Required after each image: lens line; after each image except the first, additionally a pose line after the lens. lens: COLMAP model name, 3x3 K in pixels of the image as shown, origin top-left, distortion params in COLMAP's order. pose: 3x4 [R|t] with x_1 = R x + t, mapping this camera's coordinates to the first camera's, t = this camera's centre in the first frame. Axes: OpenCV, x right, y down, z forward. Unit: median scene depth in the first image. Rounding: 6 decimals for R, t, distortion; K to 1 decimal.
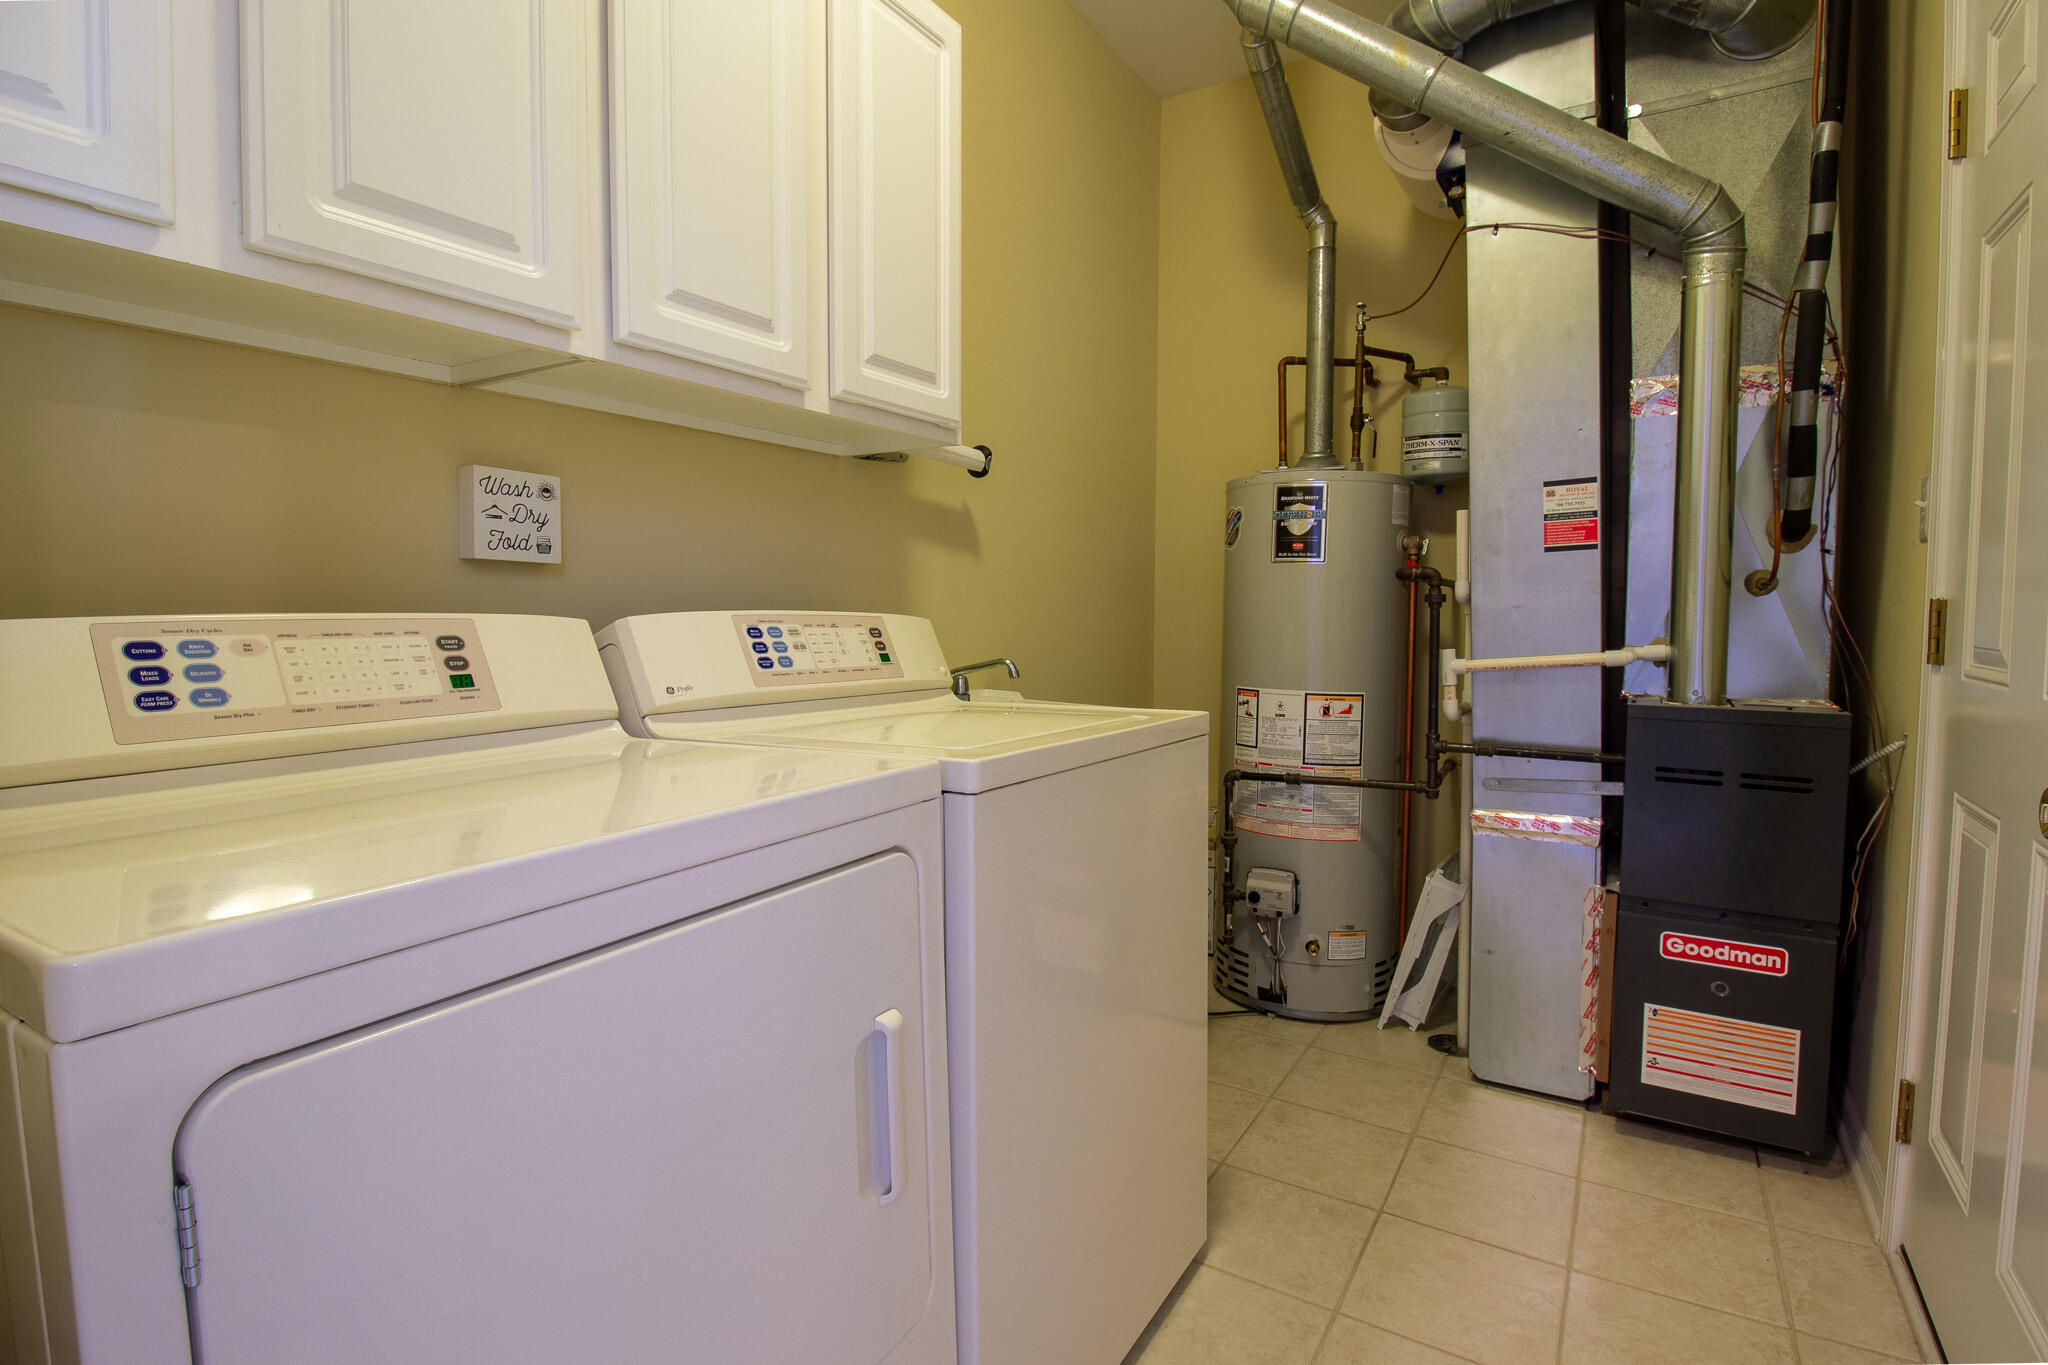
lens RADIAL K [[944.6, 0, 1024.0], [0, 944.6, 682.5], [0, 0, 1]] dist [0.001499, 0.000261]
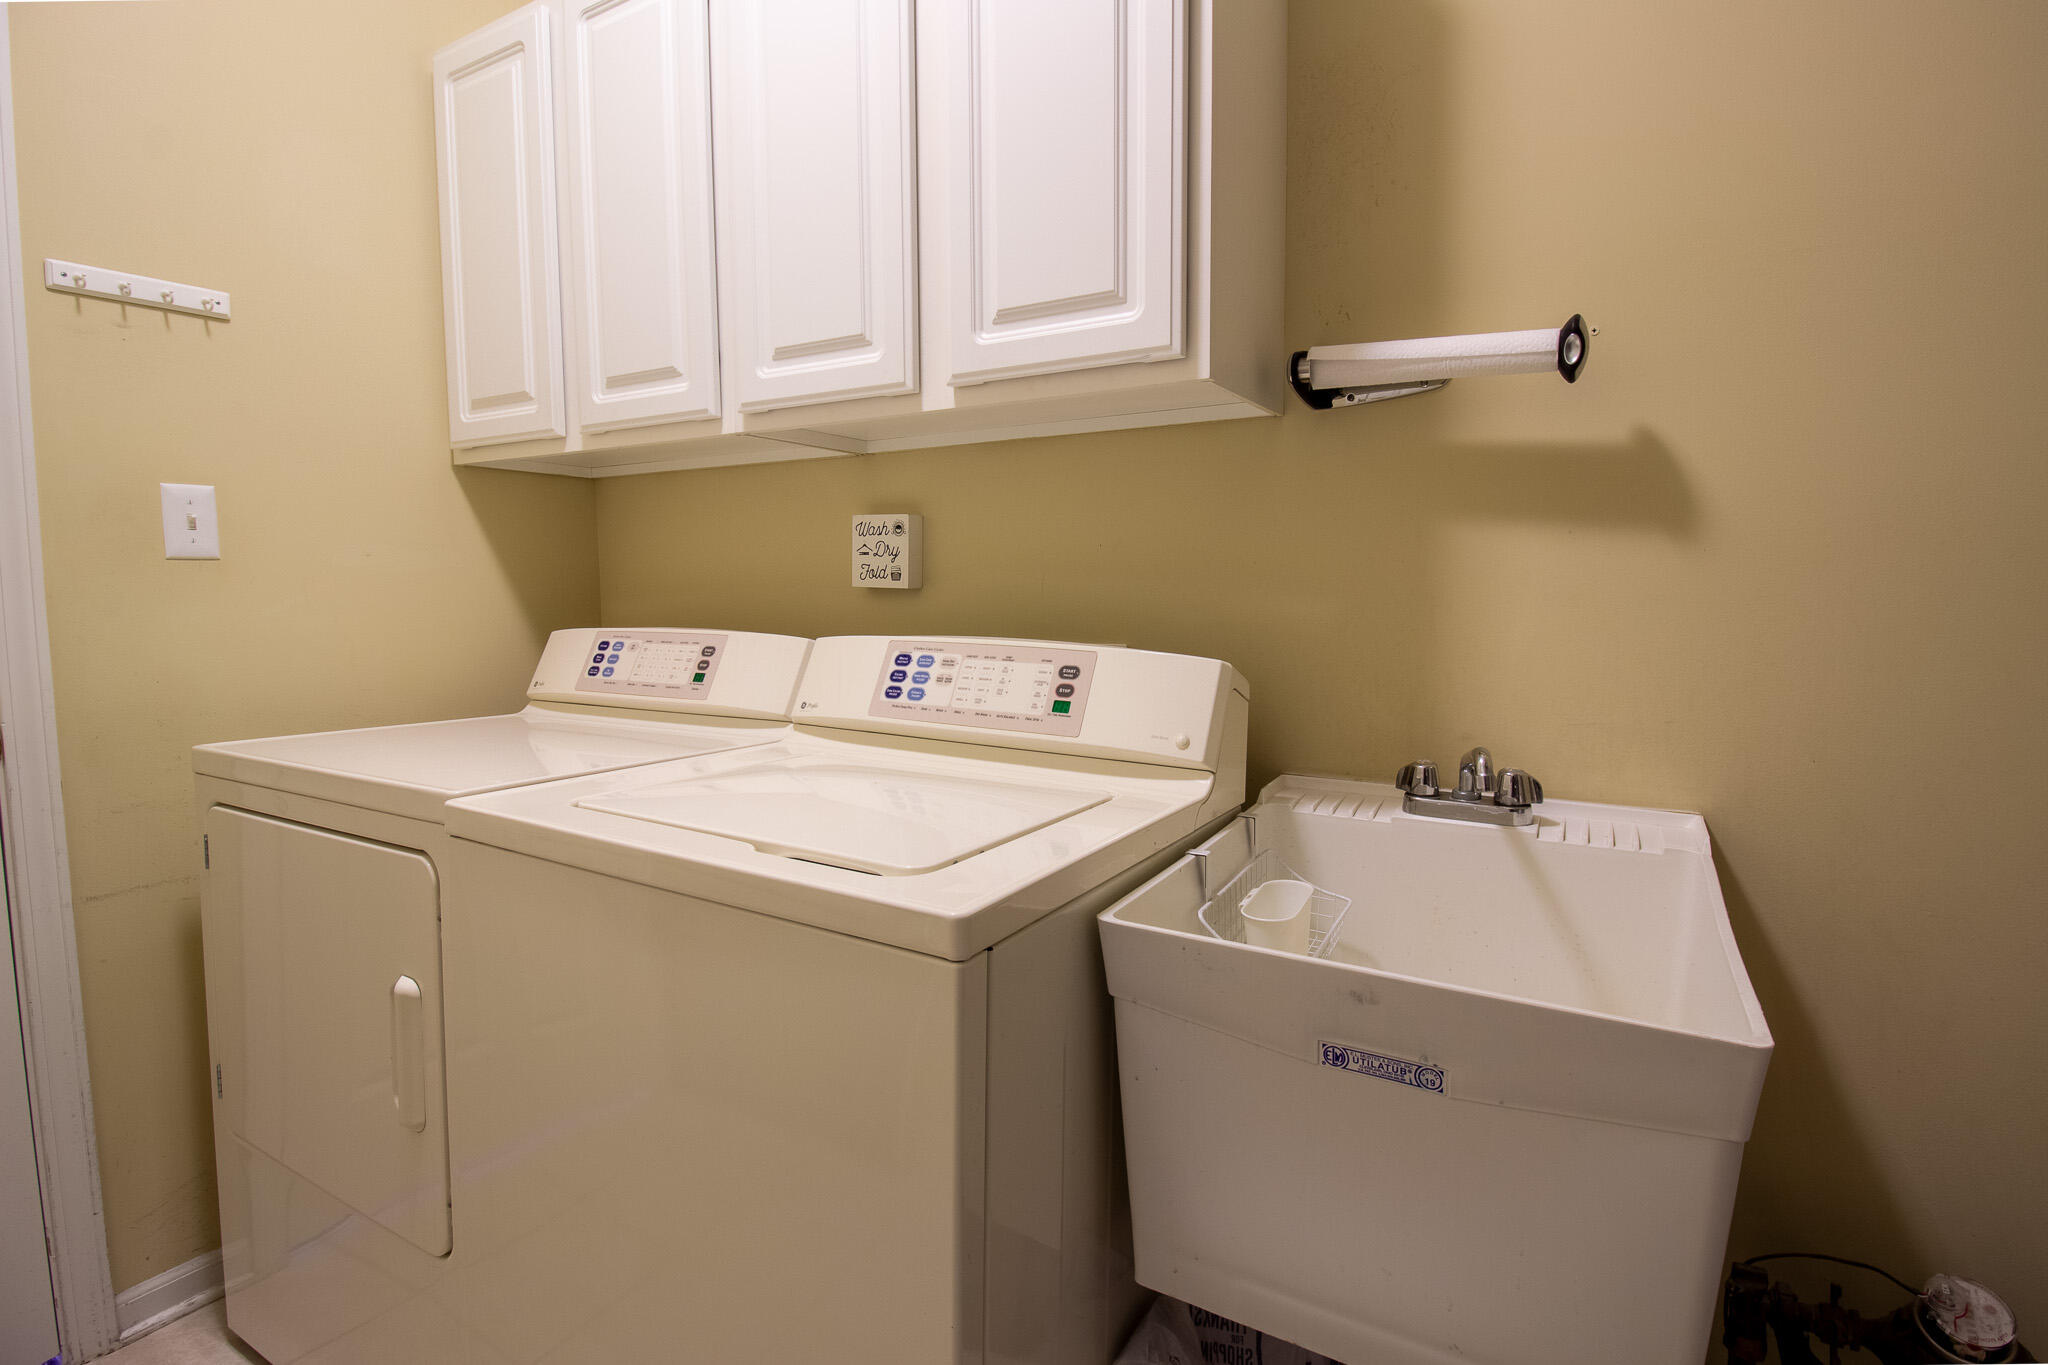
lens RADIAL K [[944.6, 0, 1024.0], [0, 944.6, 682.5], [0, 0, 1]] dist [0.001499, 0.000261]
pose [[0.049709, 0.101478, -0.993595, 0.706181], [-0.076531, 0.992287, 0.097515, -0.138805], [0.995827, 0.071193, 0.057092, 1.114263]]
